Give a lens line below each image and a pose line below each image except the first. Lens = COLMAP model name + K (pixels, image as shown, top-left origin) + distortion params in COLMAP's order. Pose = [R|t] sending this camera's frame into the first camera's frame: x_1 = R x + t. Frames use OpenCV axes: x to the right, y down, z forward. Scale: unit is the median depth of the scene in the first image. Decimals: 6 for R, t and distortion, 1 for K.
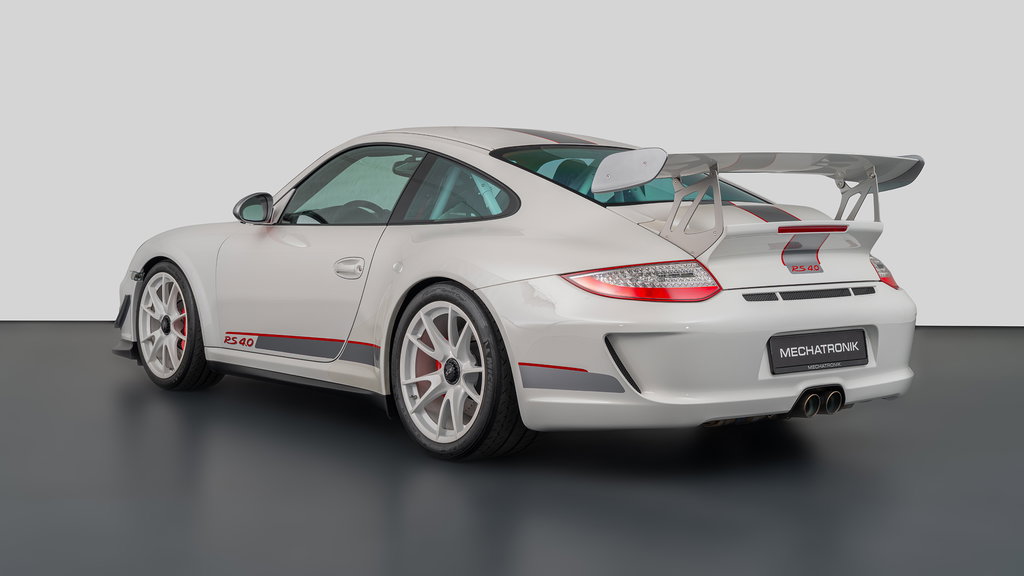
lens RADIAL K [[1536.0, 0, 512.0], [0, 1536.0, 288.0], [0, 0, 1]] dist [0.003063, -0.009350]
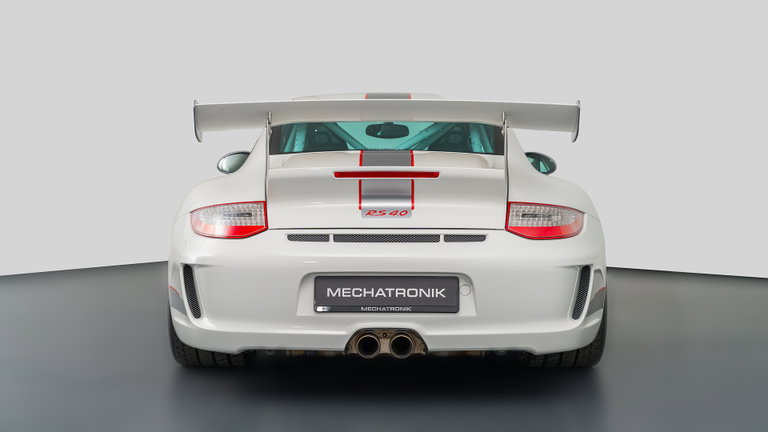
lens RADIAL K [[1152.0, 0, 384.0], [0, 1152.0, 216.0], [0, 0, 1]] dist [0.003063, -0.009350]
pose [[0.752528, 0.030349, -0.657861, 0.693694], [-0.037294, 0.999298, 0.003441, -0.013282], [0.657503, 0.021945, 0.753132, 0.418794]]
